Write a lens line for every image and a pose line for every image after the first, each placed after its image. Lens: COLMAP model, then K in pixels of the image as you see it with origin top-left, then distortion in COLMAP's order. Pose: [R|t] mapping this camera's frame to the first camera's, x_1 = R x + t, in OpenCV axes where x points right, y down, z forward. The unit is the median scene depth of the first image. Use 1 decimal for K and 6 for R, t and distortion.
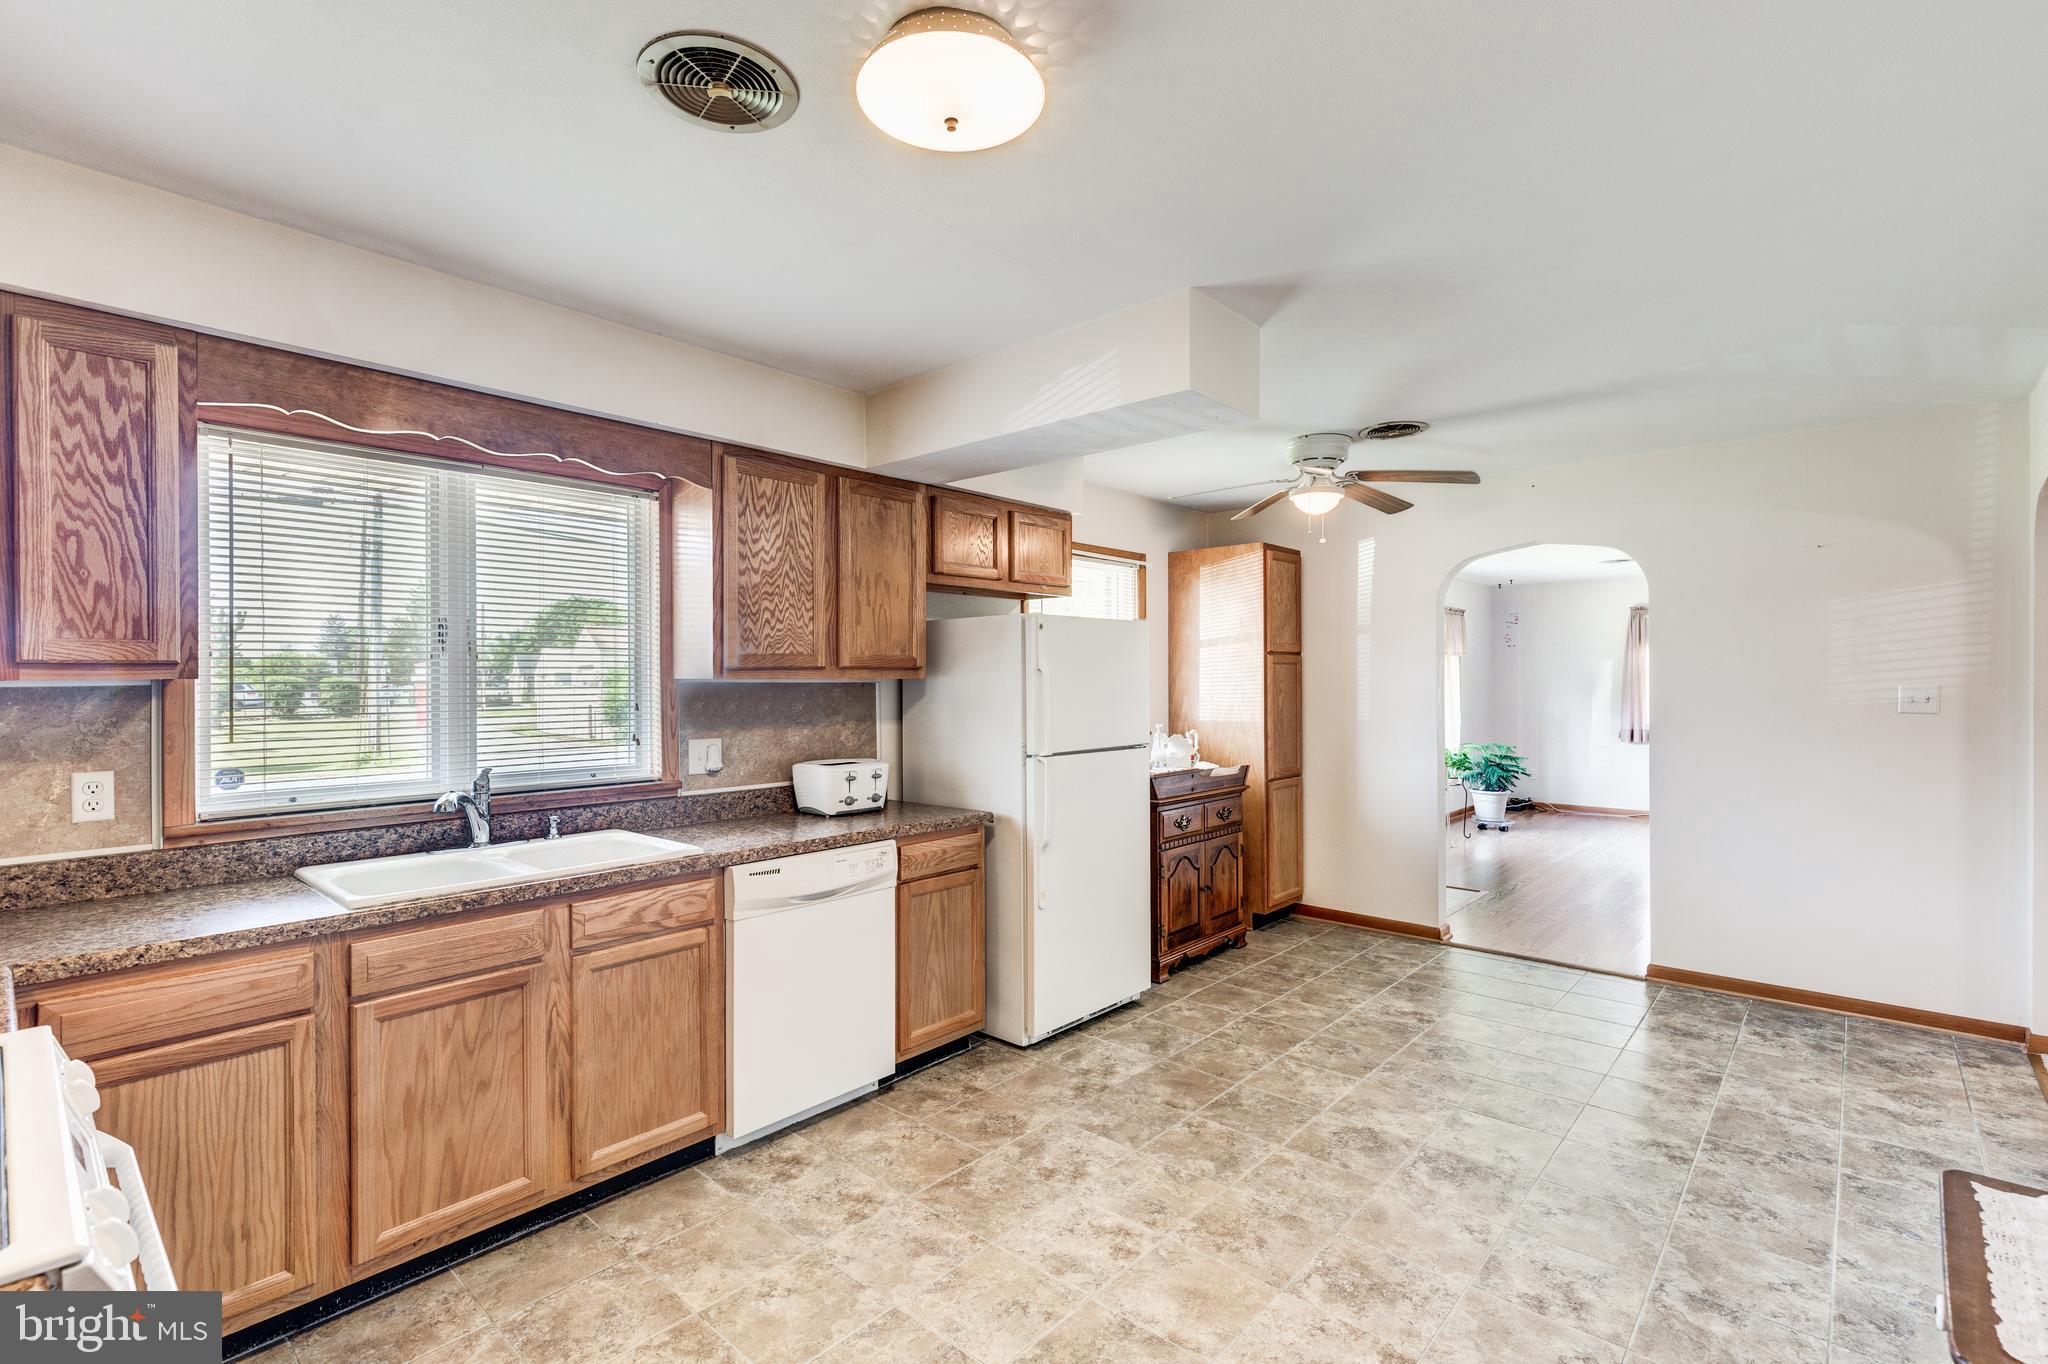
lens RADIAL K [[930.7, 0, 1028.3], [0, 930.7, 683.4], [0, 0, 1]] dist [0.012705, -0.001898]
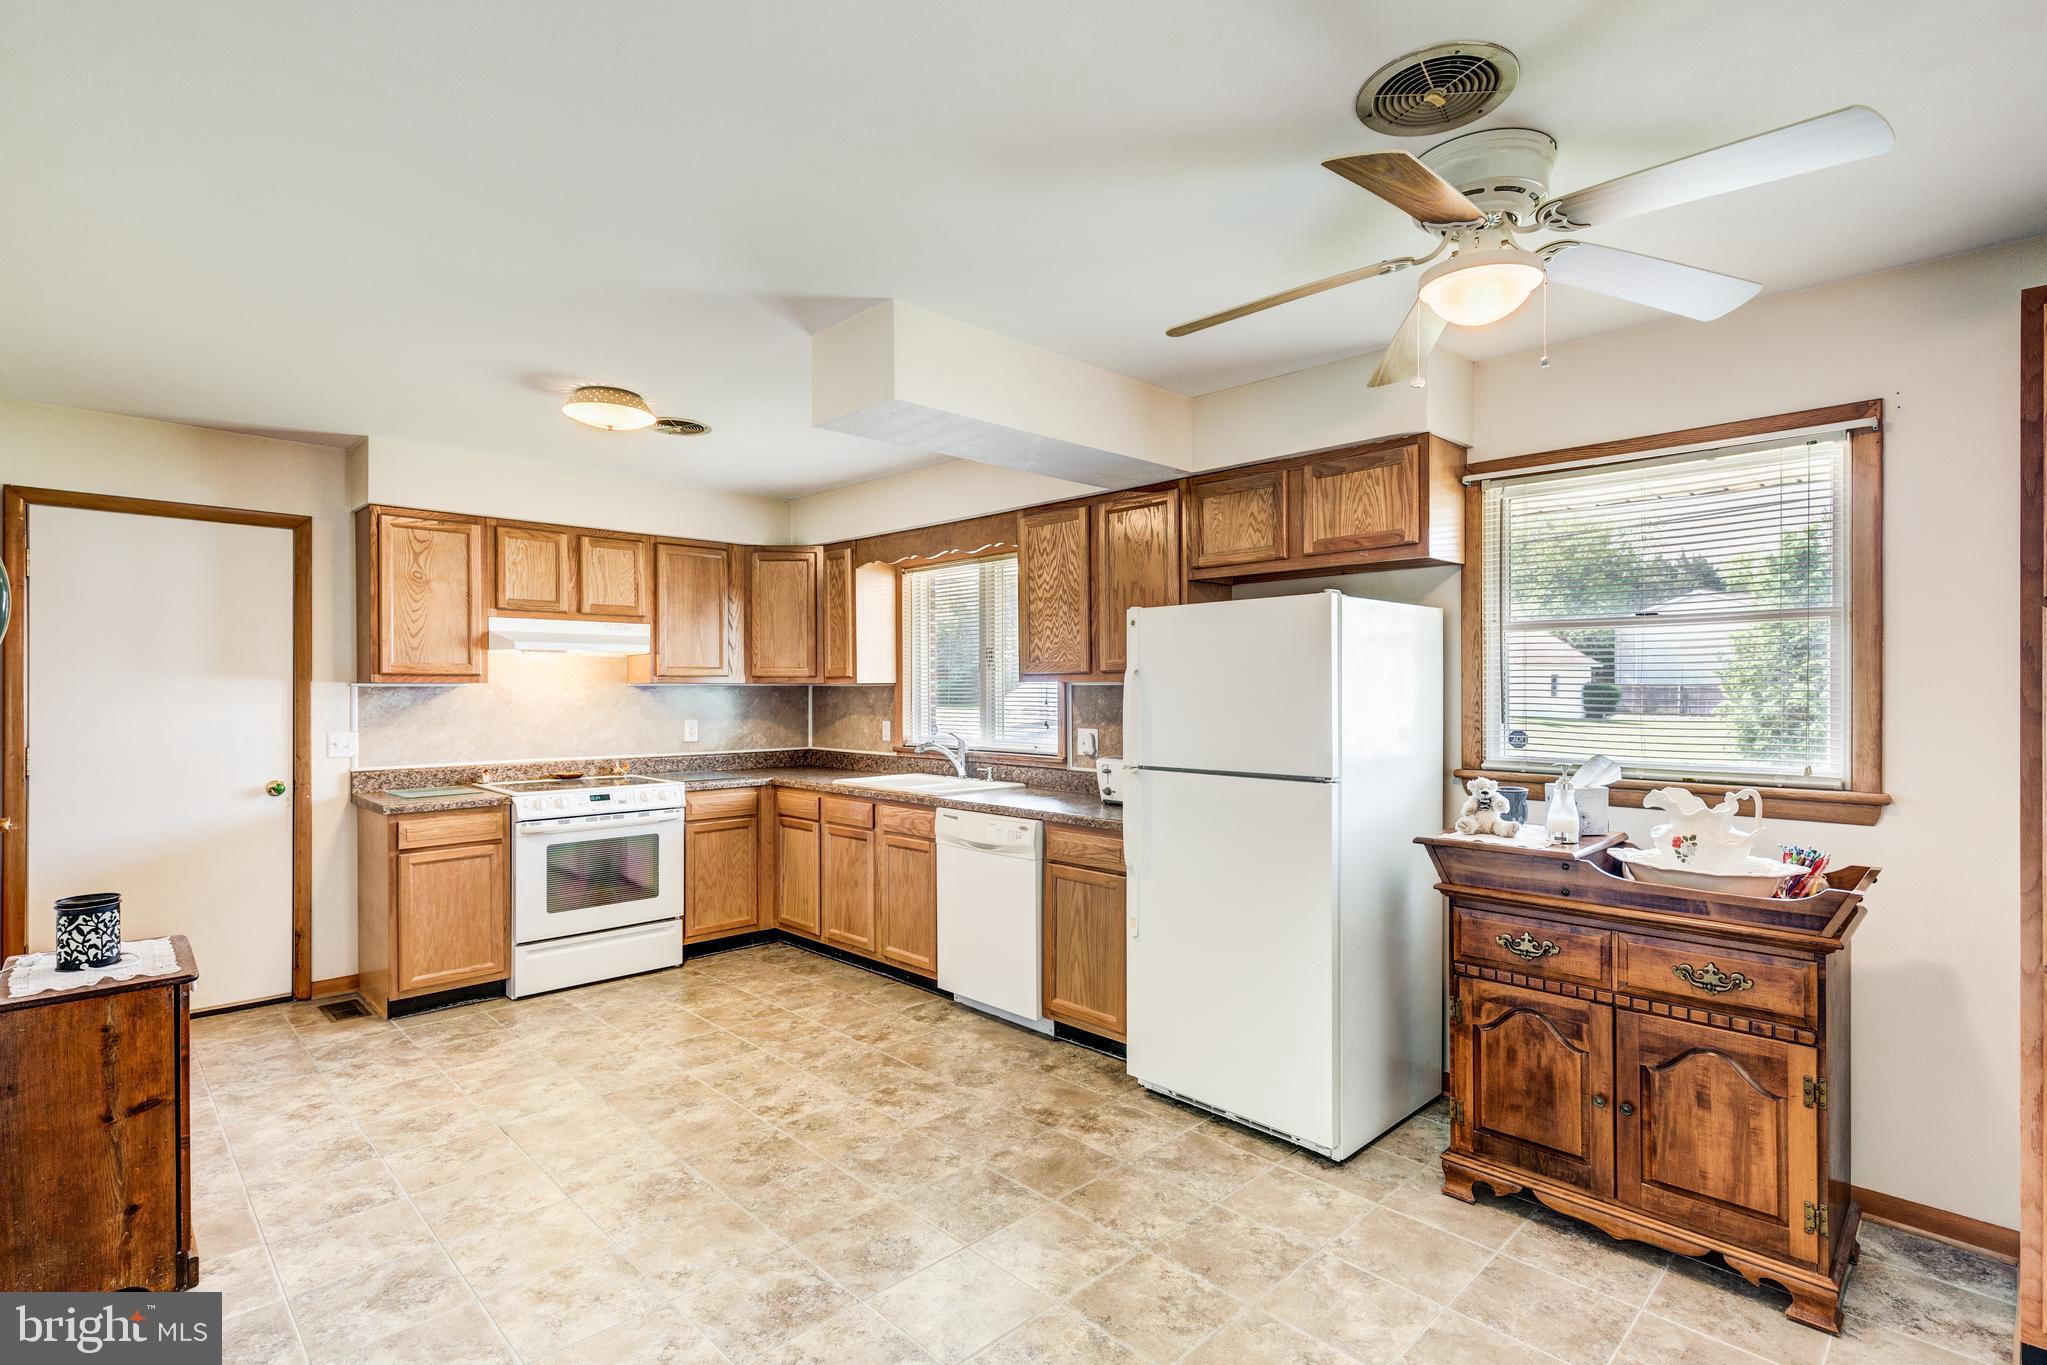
lens RADIAL K [[988.5, 0, 1016.2], [0, 988.5, 685.9], [0, 0, 1]] dist [0.010961, -0.002905]
pose [[-0.073920, 0.002746, -0.997260, 1.077914], [-0.000267, 0.999996, 0.002773, -0.003023], [0.997264, 0.000471, -0.073919, 1.057858]]
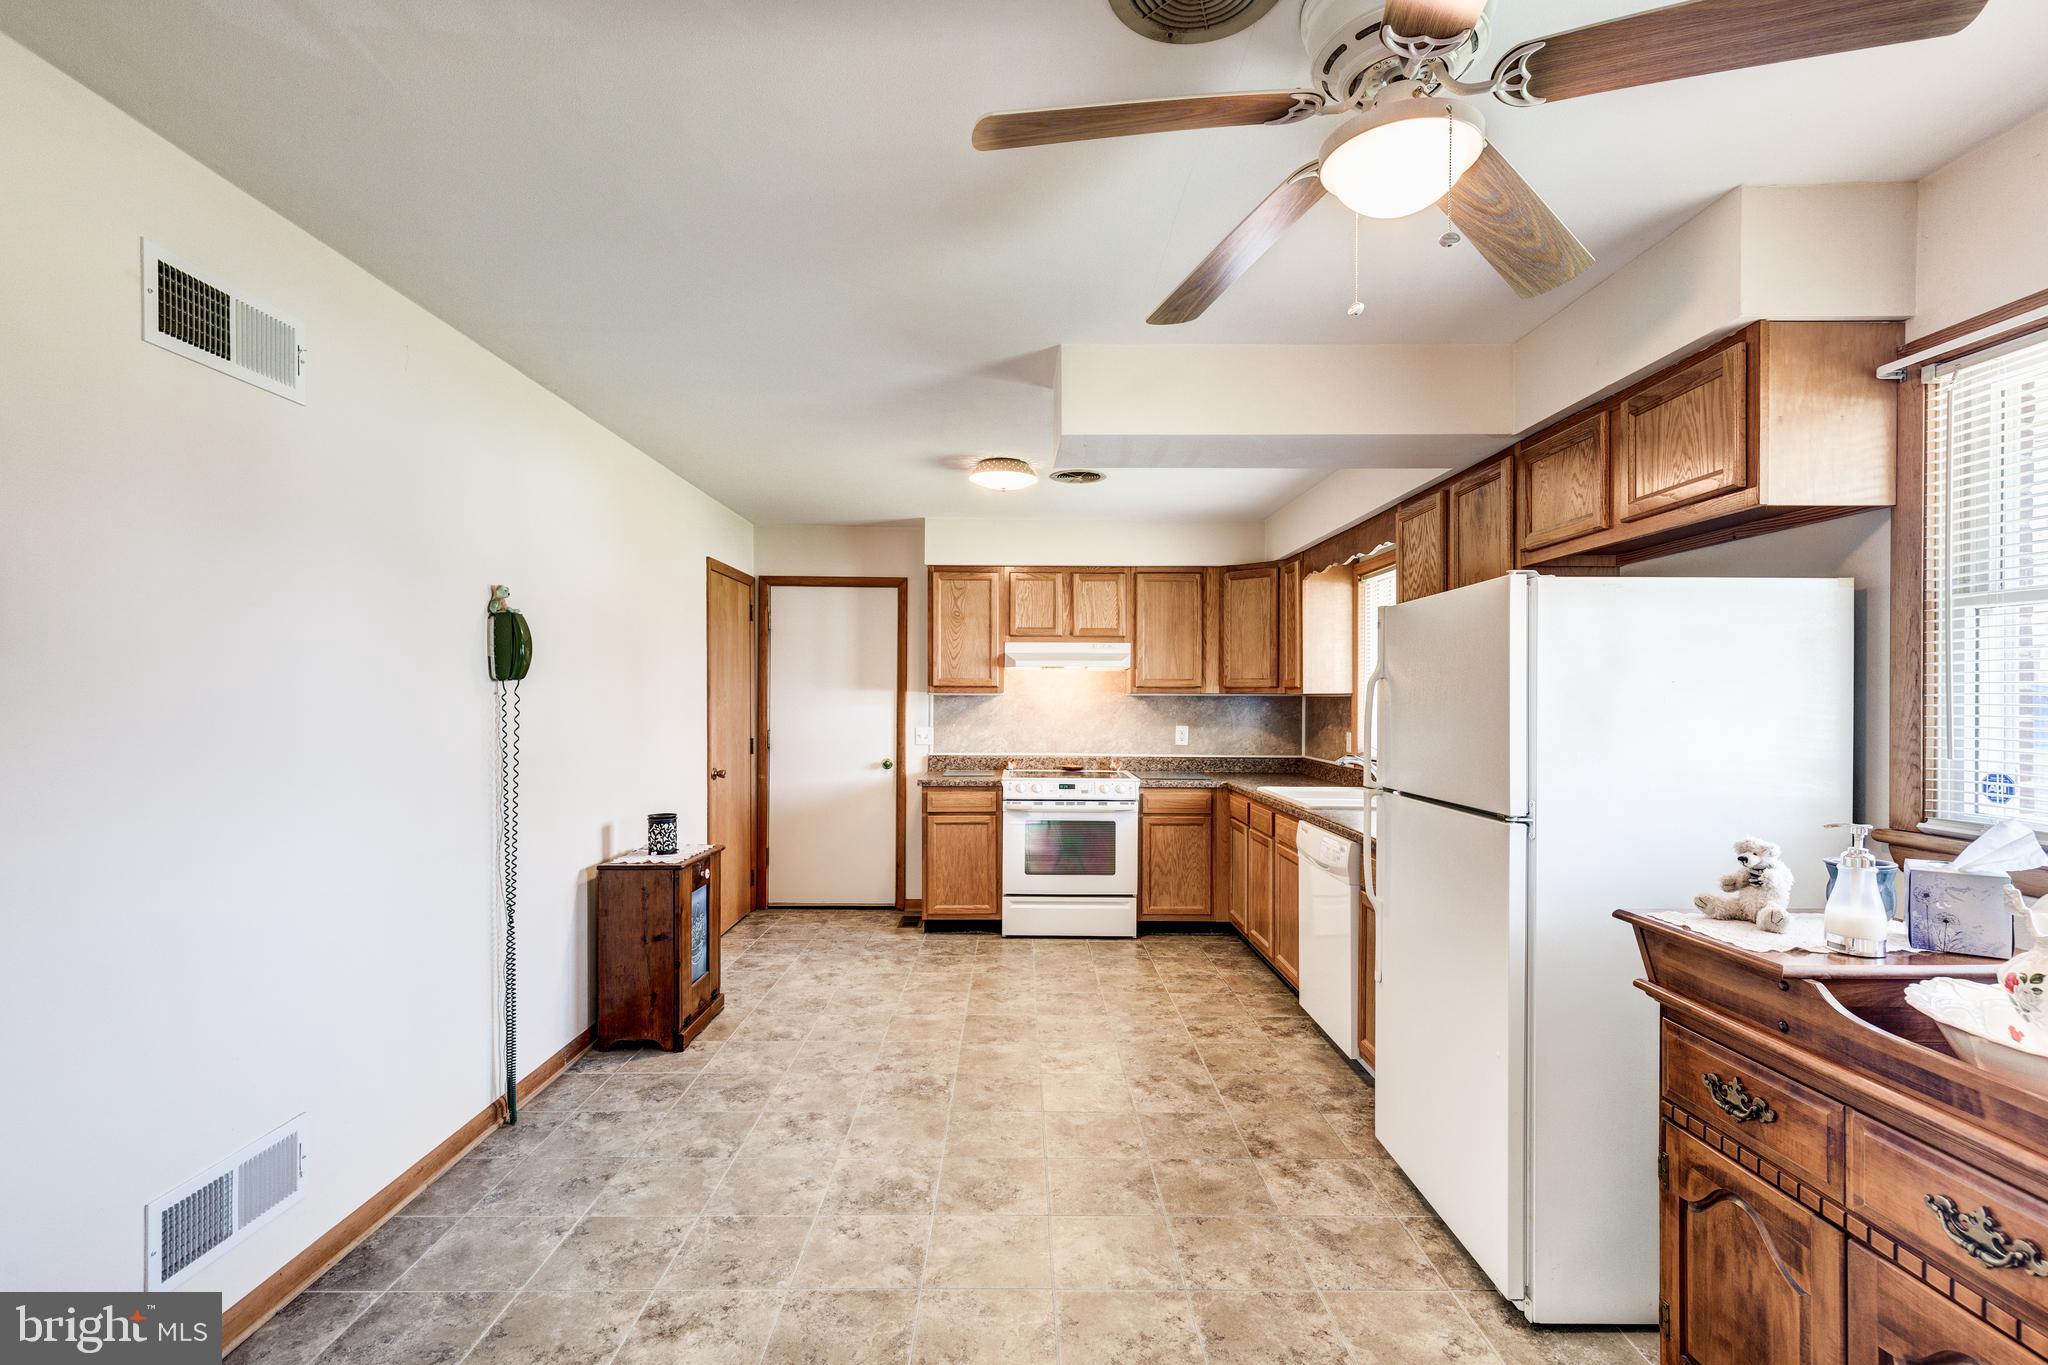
lens RADIAL K [[930.7, 0, 1017.2], [0, 930.7, 694.7], [0, 0, 1]] dist [0.012705, -0.001898]
pose [[-0.744829, -0.001324, -0.667255, 0.853194], [-0.002793, 0.999995, 0.001134, -0.001235], [0.667250, 0.002708, -0.744829, 1.530638]]
